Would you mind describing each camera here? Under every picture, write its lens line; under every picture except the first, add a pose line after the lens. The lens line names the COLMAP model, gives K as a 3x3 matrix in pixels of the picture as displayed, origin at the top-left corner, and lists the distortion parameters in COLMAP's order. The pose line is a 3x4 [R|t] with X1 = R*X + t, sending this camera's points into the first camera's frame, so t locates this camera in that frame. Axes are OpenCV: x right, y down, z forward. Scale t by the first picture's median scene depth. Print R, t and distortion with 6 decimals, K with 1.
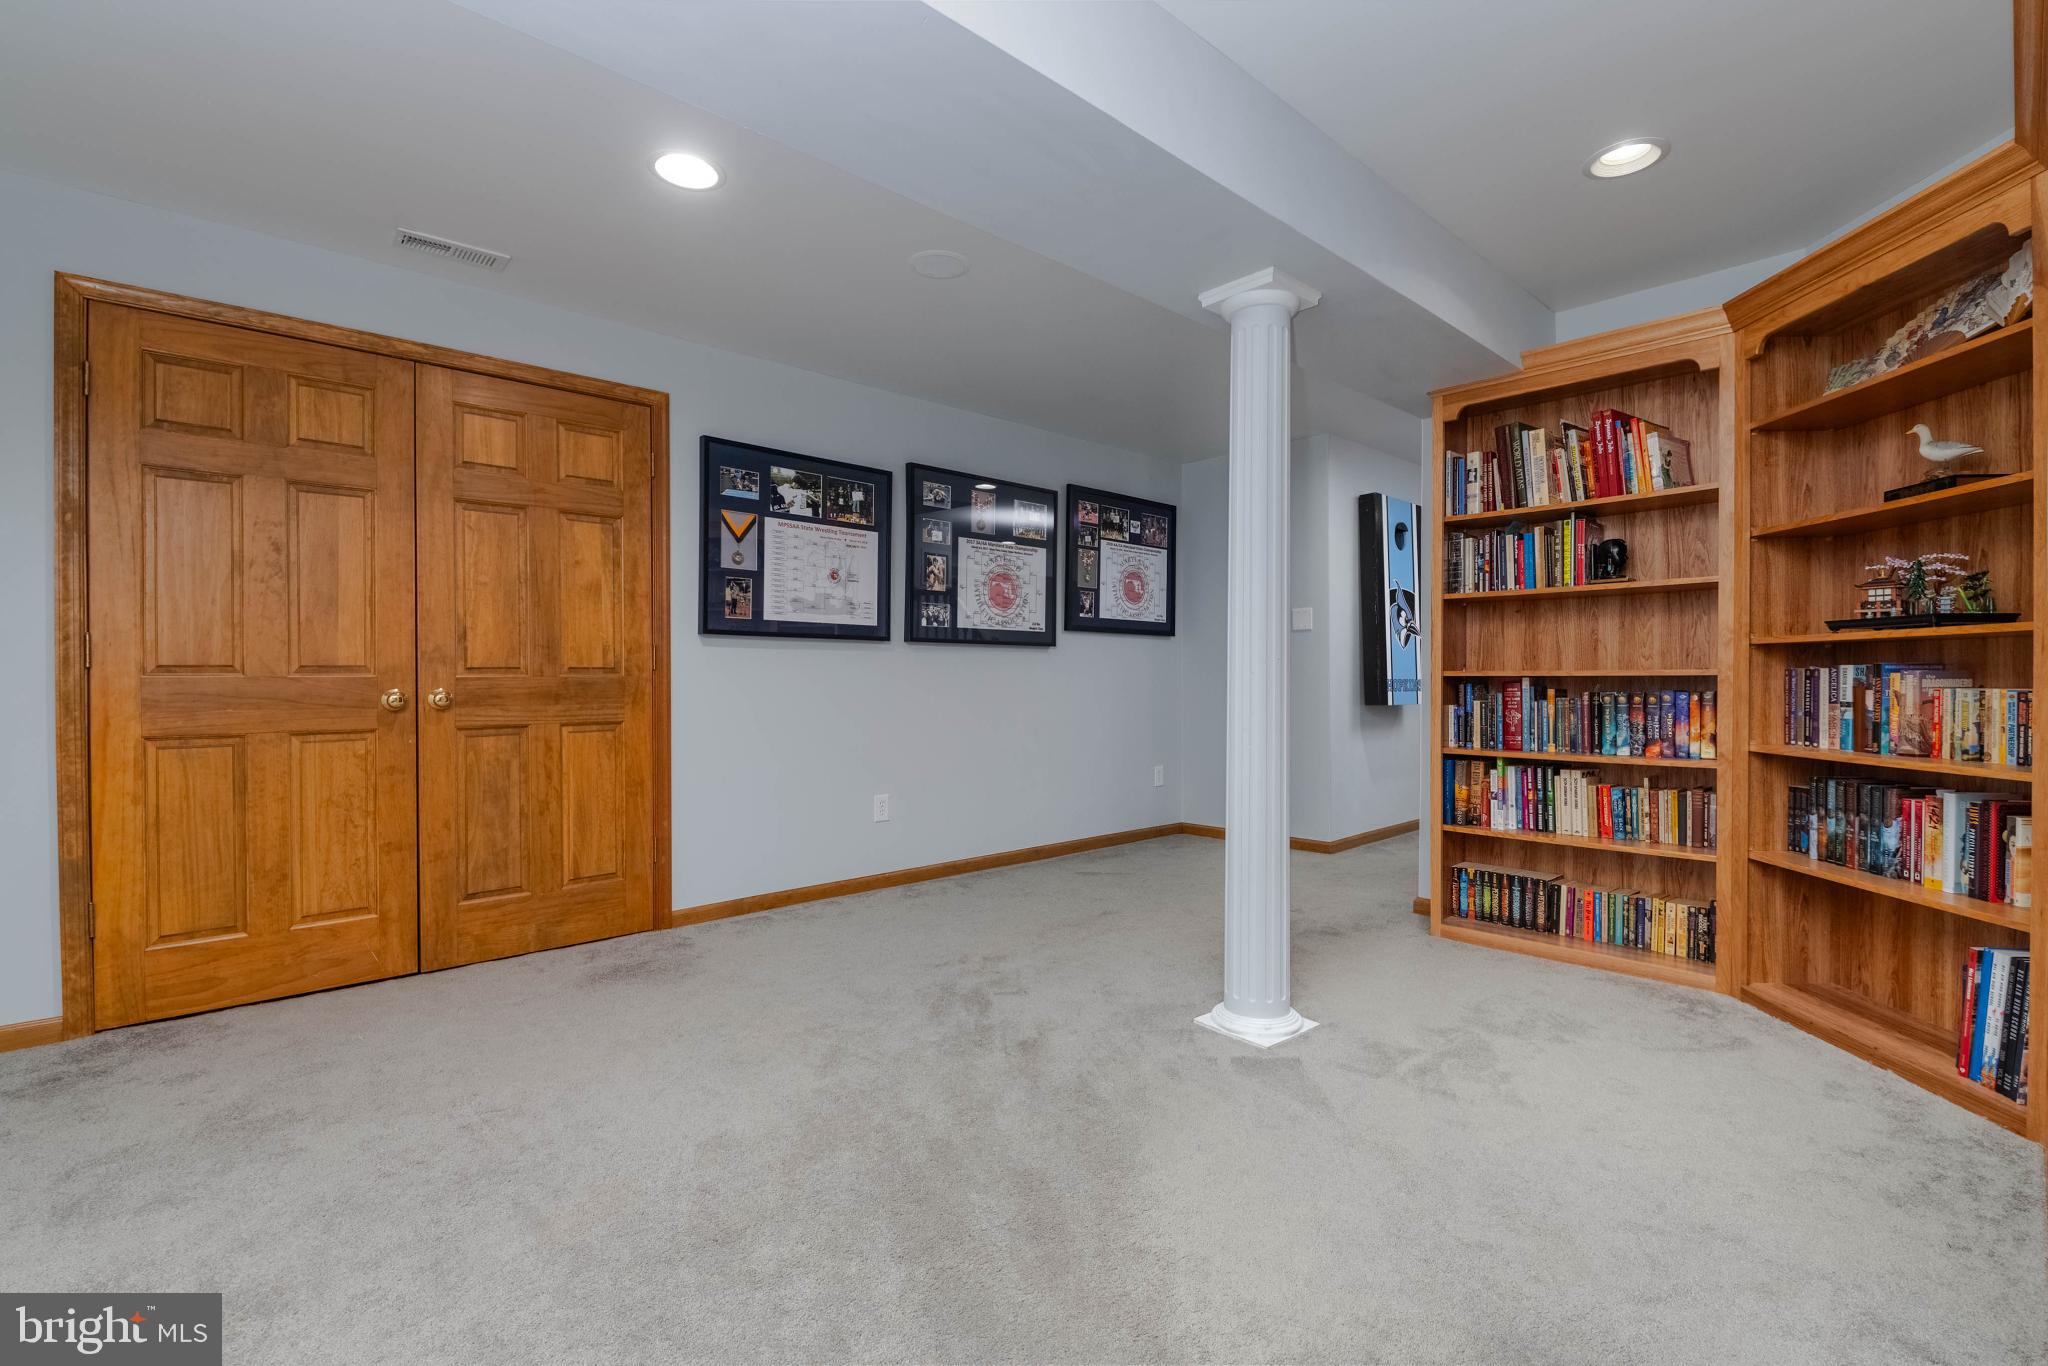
lens RADIAL K [[981.4, 0, 1025.2], [0, 981.4, 682.5], [0, 0, 1]] dist [-0.010214, -0.003016]
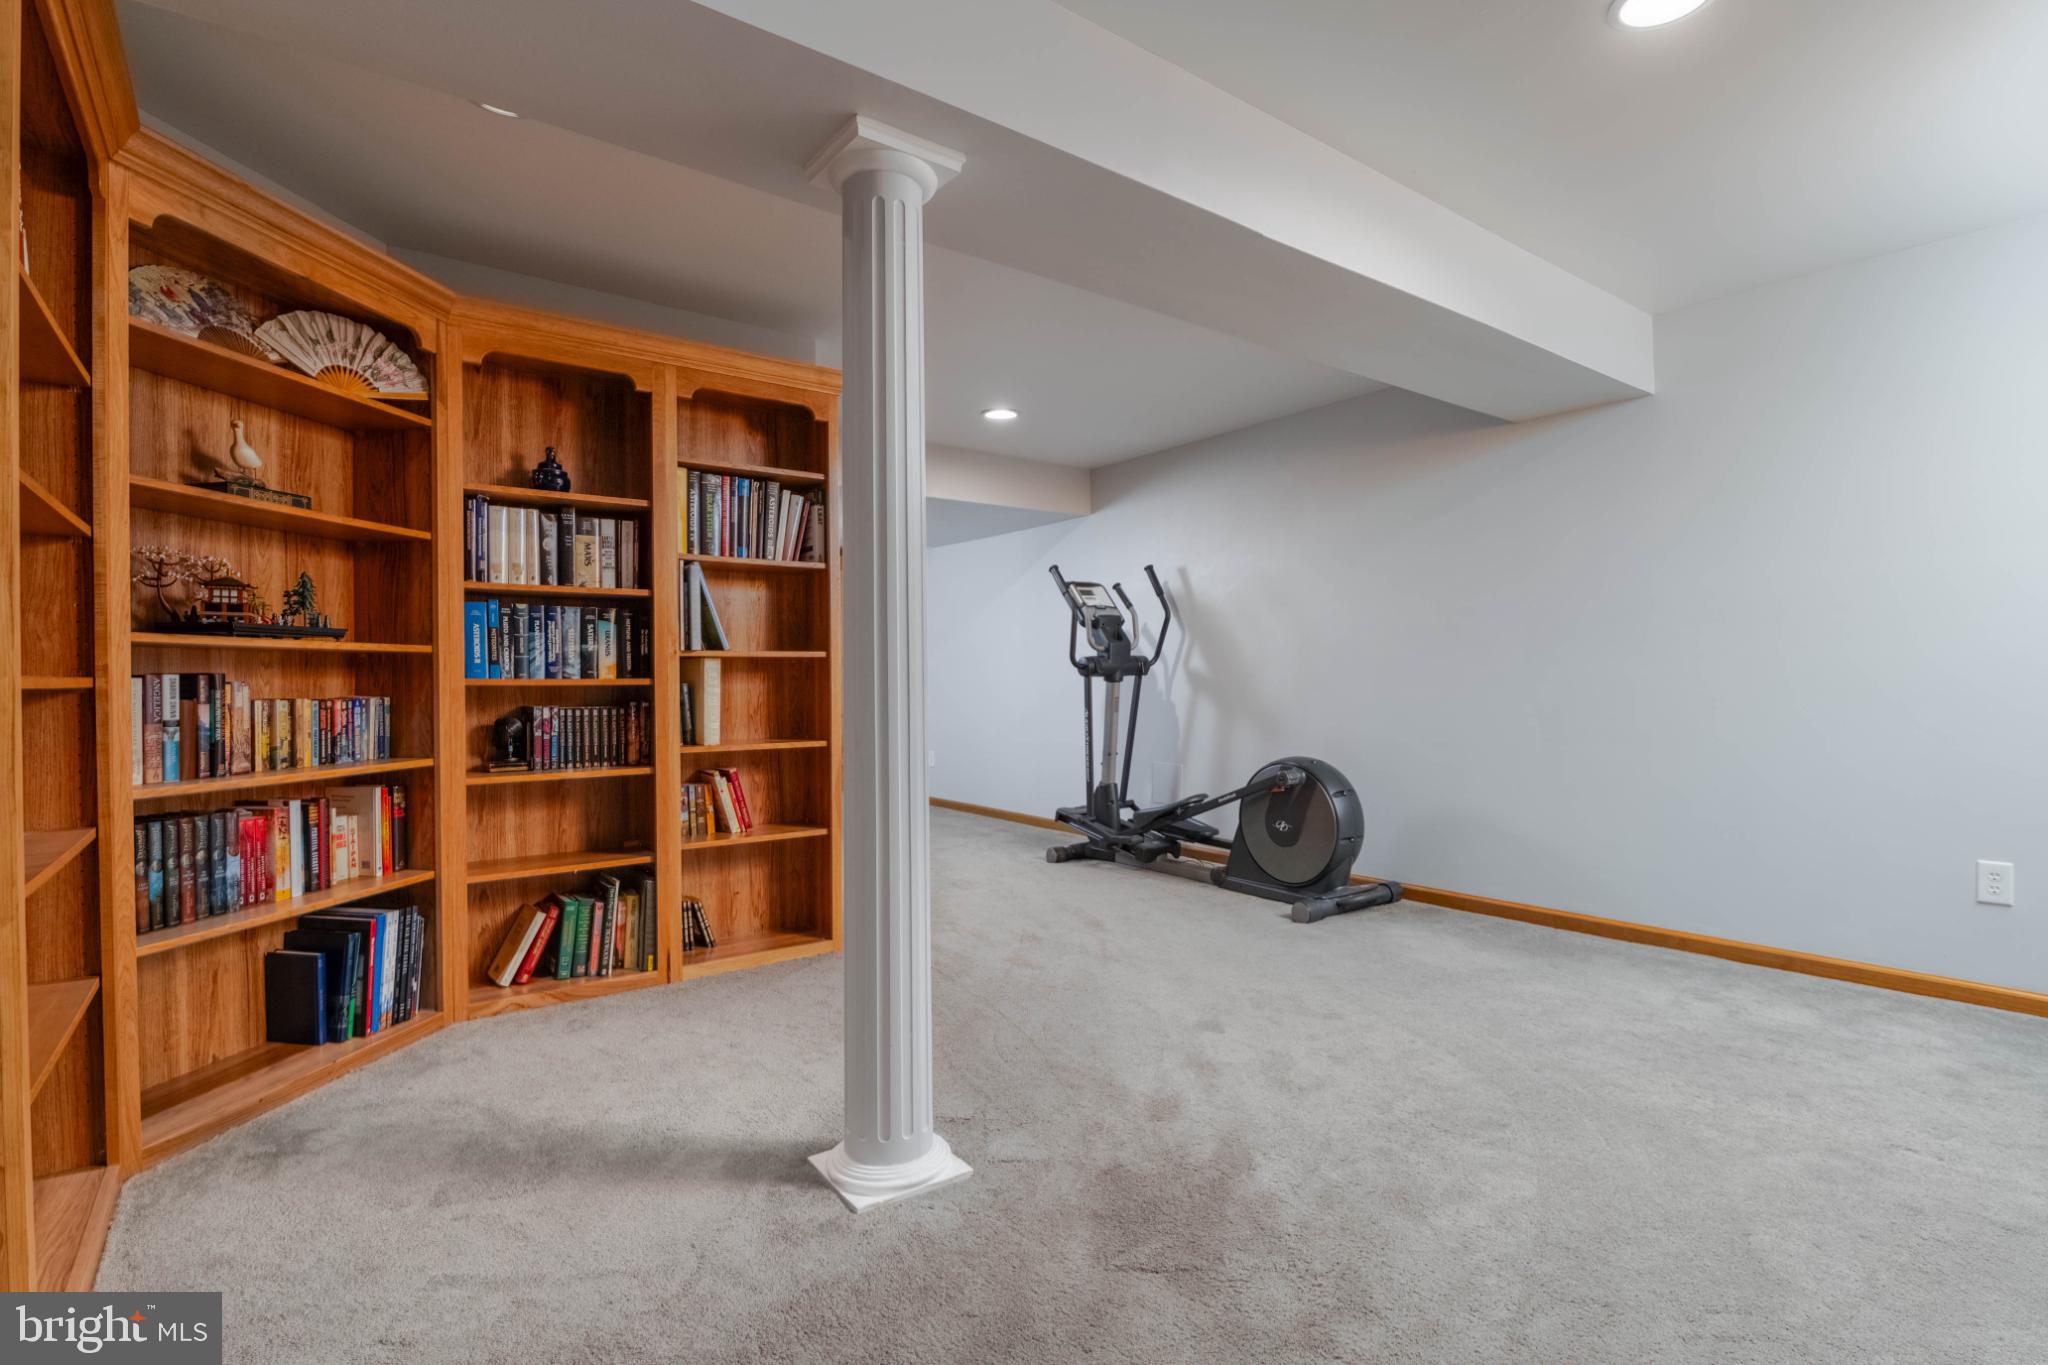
lens RADIAL K [[981.4, 0, 1022.7], [0, 981.4, 682.4], [0, 0, 1]] dist [-0.010214, -0.003016]
pose [[-0.993013, 0.007951, 0.117740, 0.053859], [0.009148, 0.999912, 0.009624, -0.013863], [-0.117653, 0.010634, -0.992998, 1.794468]]
